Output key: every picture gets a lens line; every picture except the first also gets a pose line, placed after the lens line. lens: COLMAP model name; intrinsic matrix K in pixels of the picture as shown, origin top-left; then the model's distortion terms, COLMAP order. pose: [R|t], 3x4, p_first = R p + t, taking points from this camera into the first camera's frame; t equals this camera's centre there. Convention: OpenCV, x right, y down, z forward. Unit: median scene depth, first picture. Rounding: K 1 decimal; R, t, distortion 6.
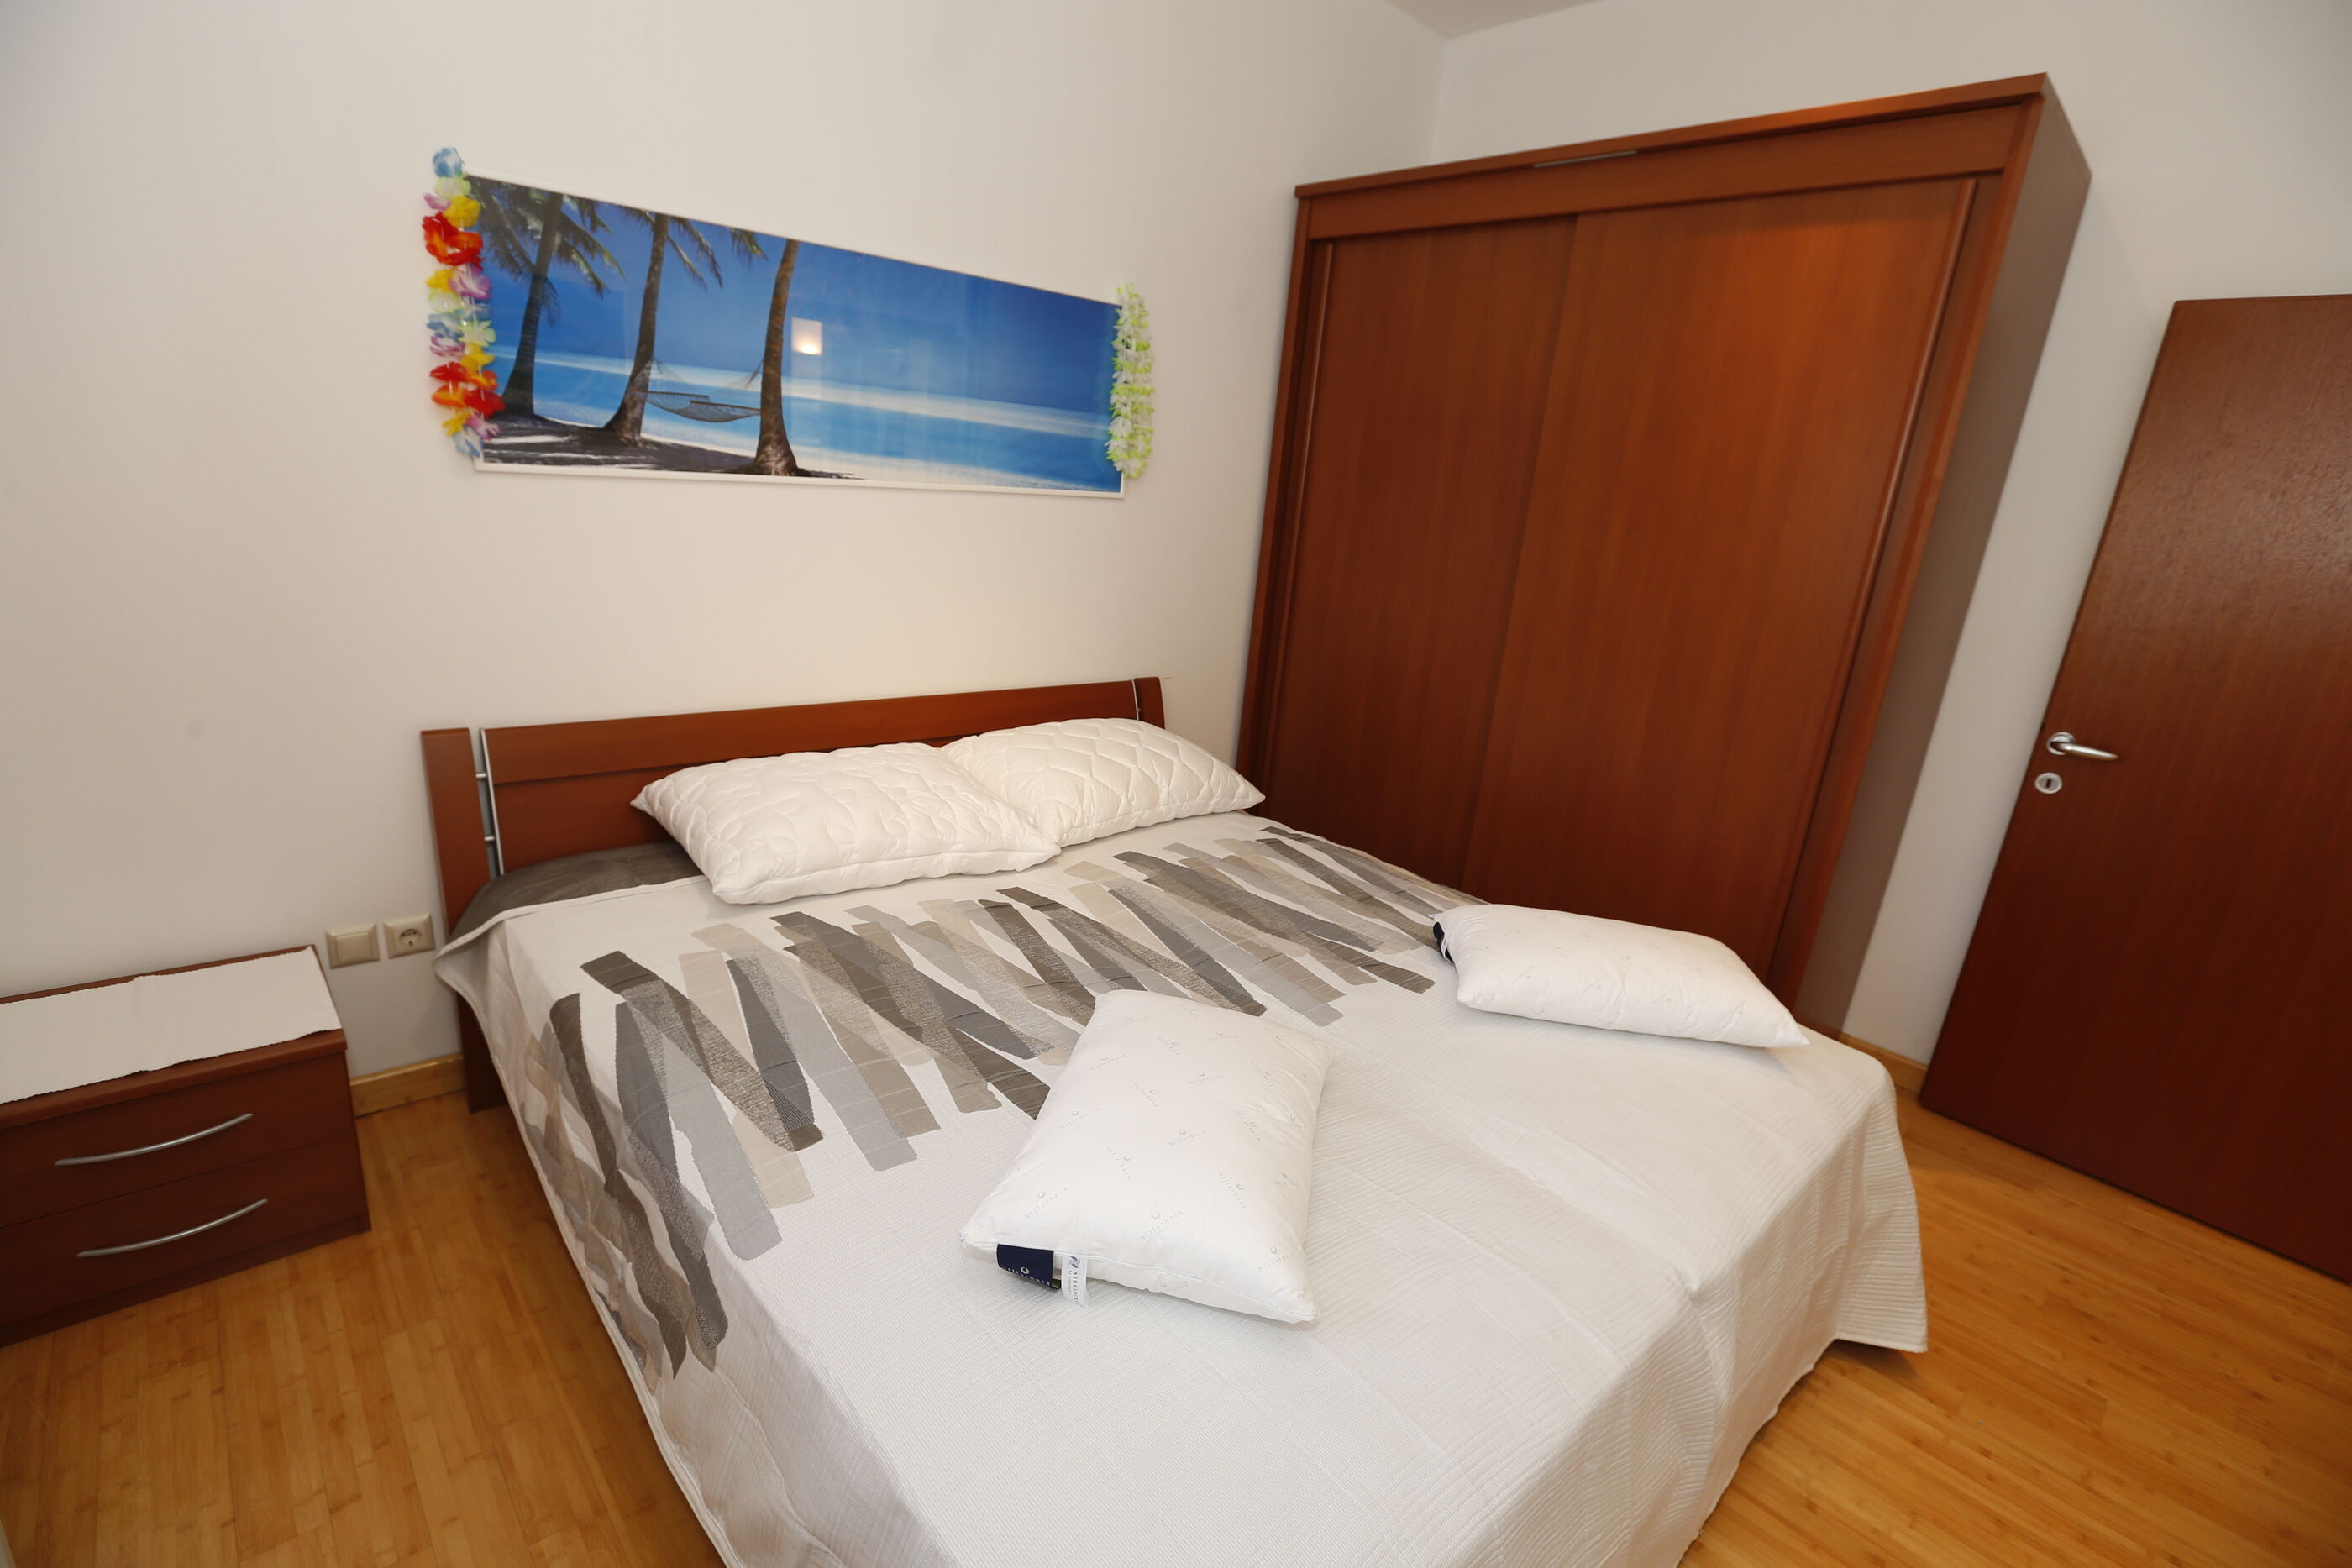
lens RADIAL K [[1082.7, 0, 1172.0], [0, 1082.7, 783.1], [0, 0, 1]] dist [-0.054862, 0.021852]
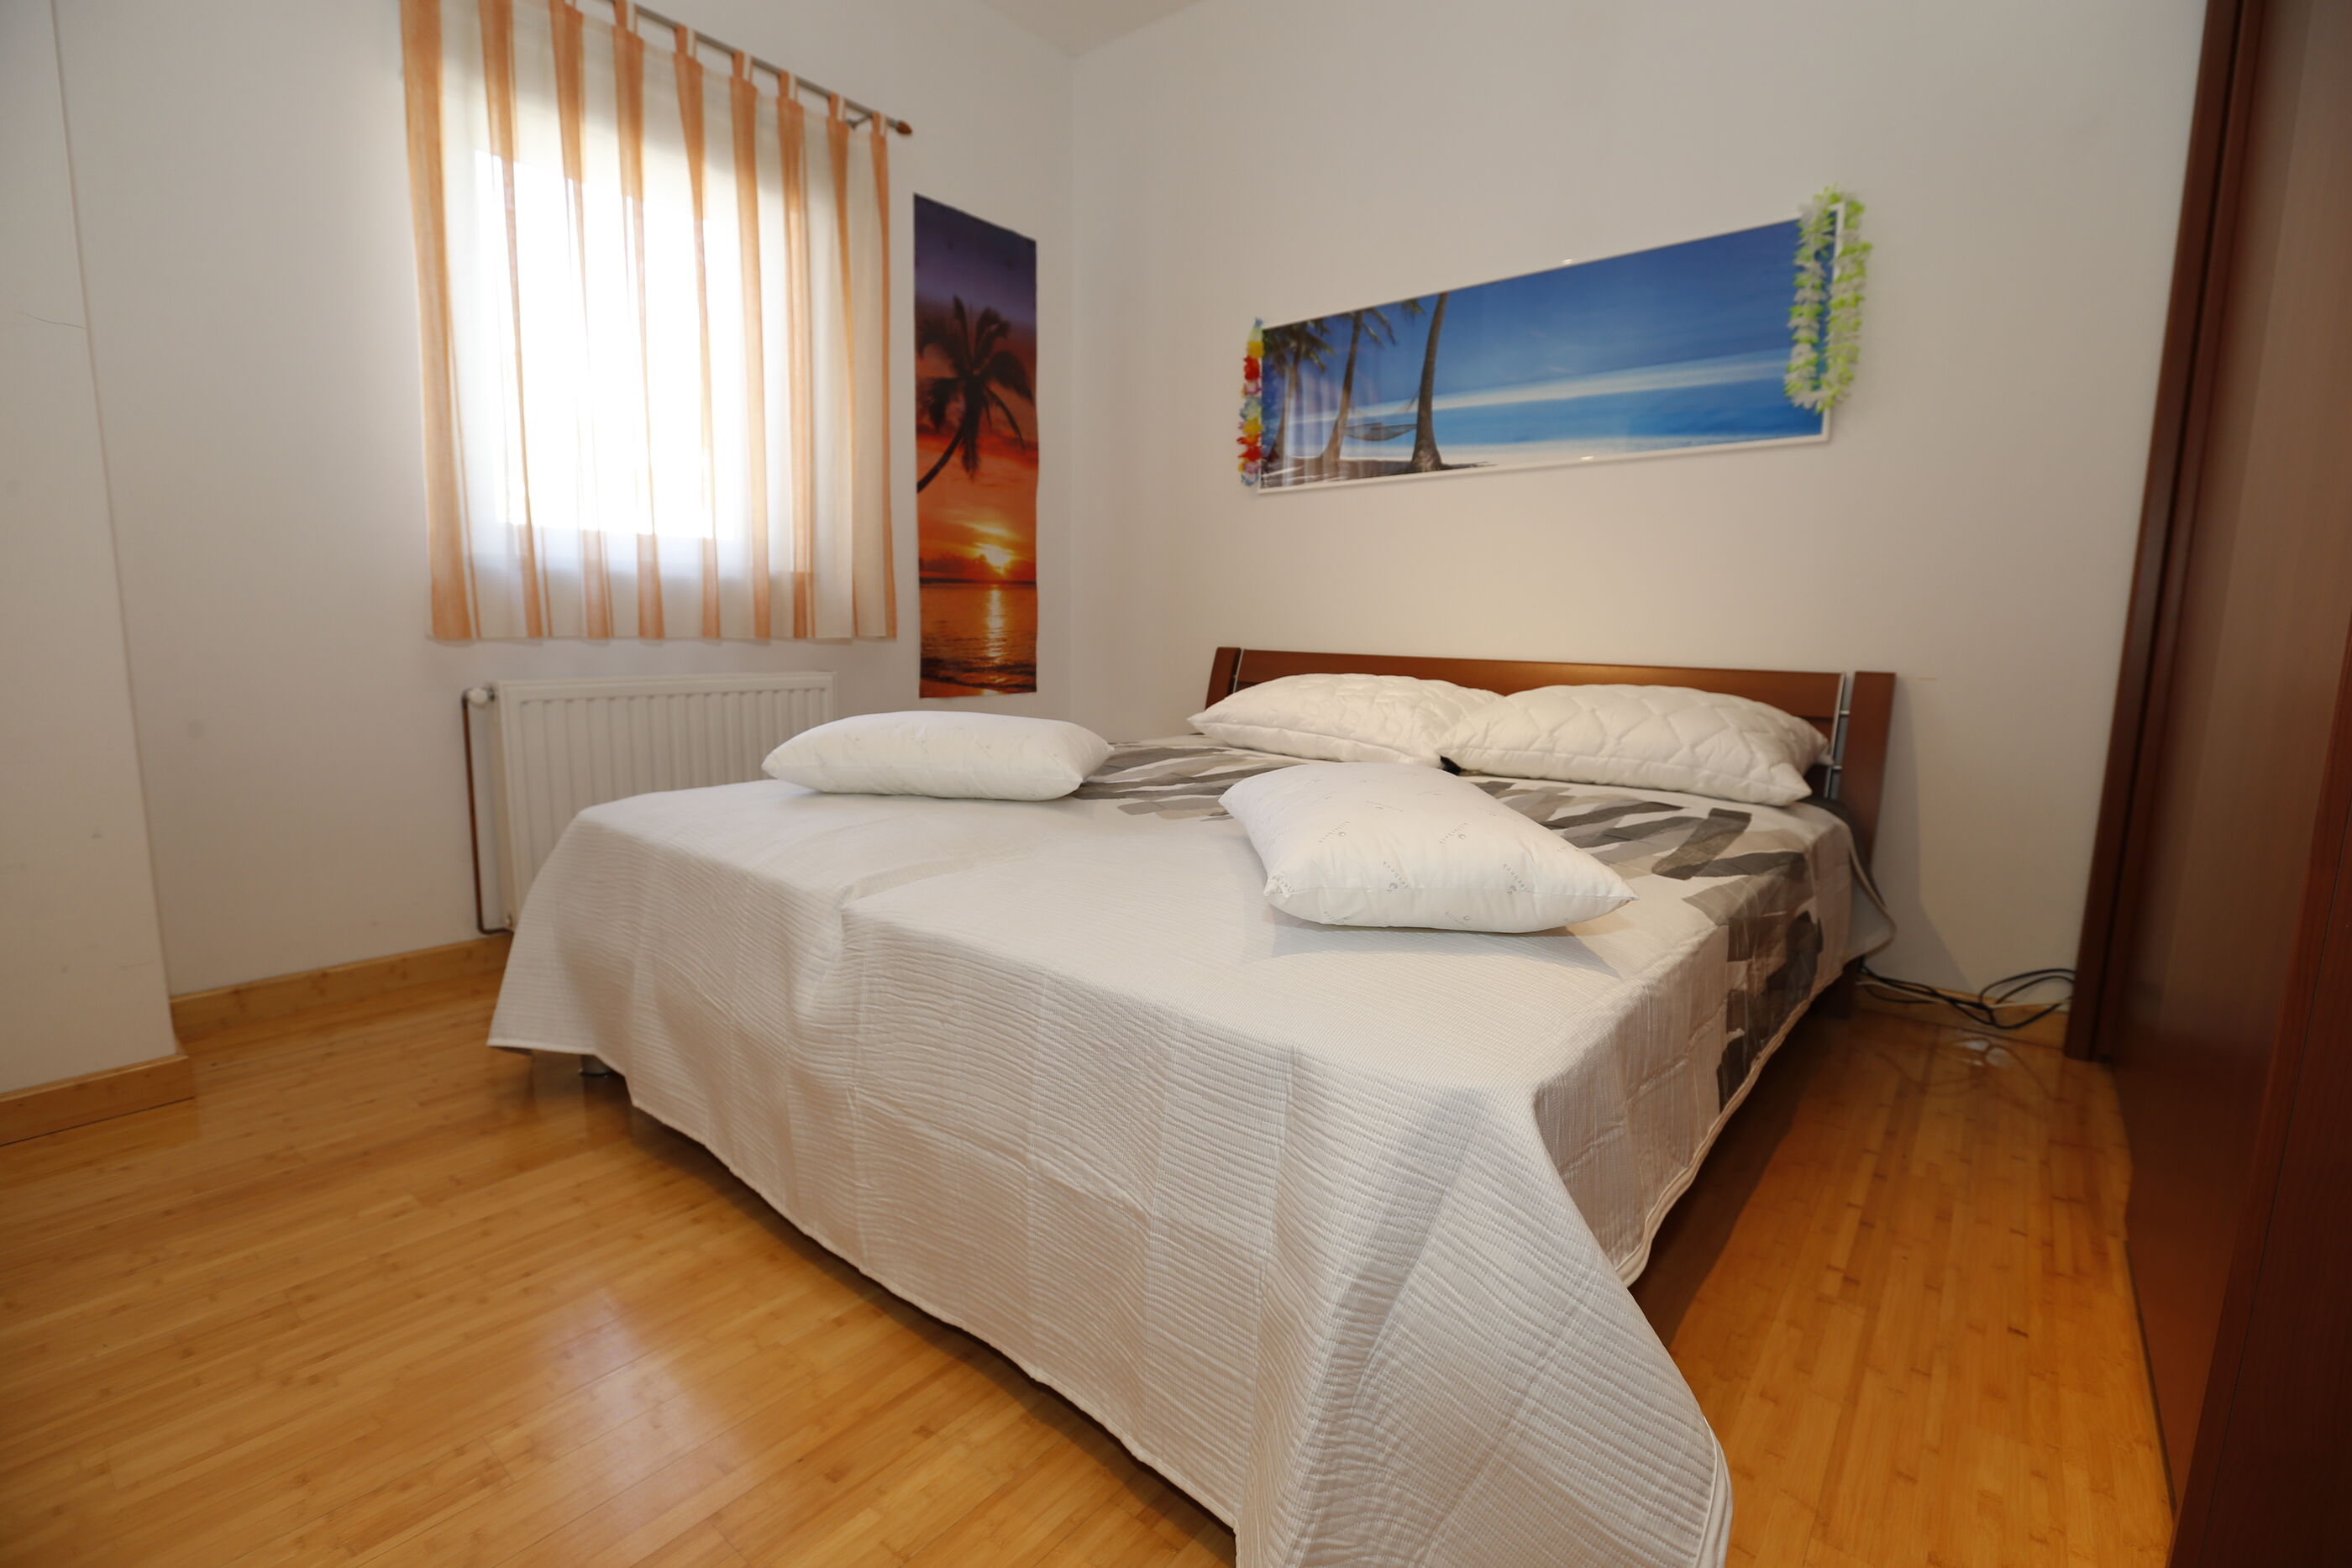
lens RADIAL K [[1067.8, 0, 1172.0], [0, 1067.8, 786.6], [0, 0, 1]] dist [-0.058537, 0.021842]
pose [[0.135190, 0.054076, -0.989343, 0.911395], [-0.274174, 0.961562, 0.015092, 0.147484], [0.952130, 0.269212, 0.144820, 0.654391]]
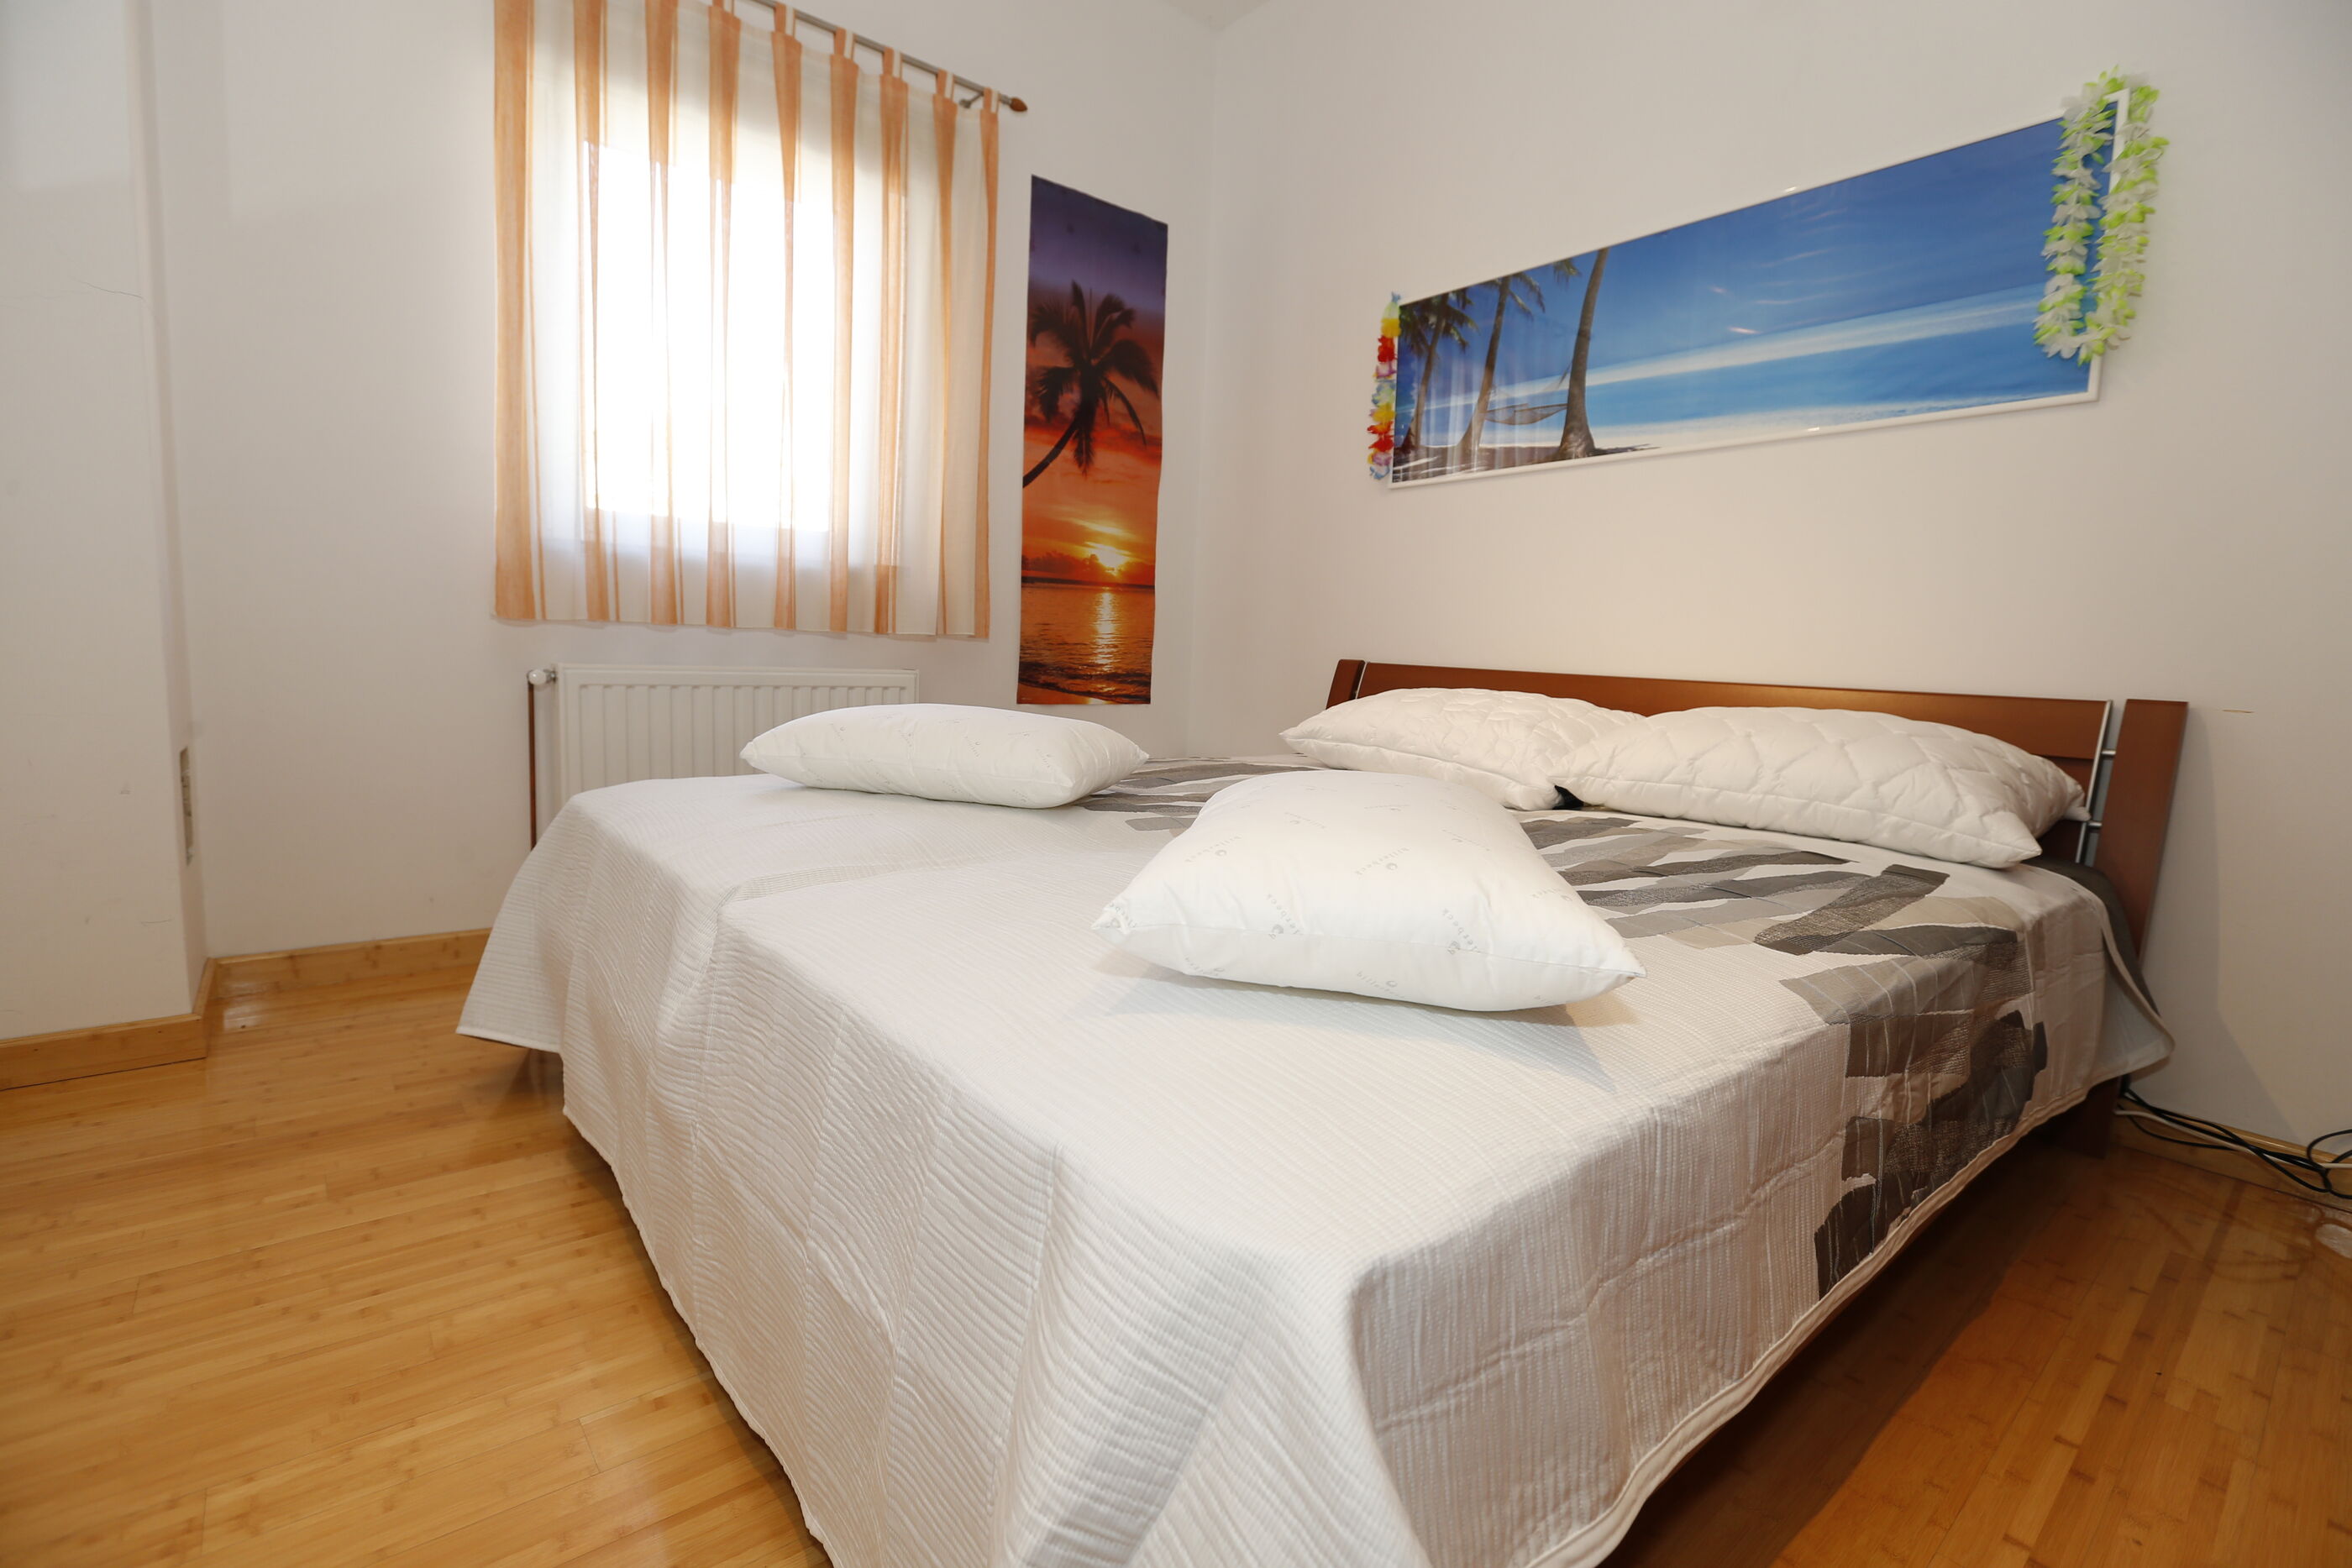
lens RADIAL K [[1082.7, 0, 1172.0], [0, 1082.7, 783.1], [0, 0, 1]] dist [-0.054862, 0.021852]
pose [[-0.054552, 0.024234, -0.998217, 0.800613], [-0.317662, 0.947345, 0.040359, 0.123738], [0.946633, 0.319298, -0.043981, 0.794938]]
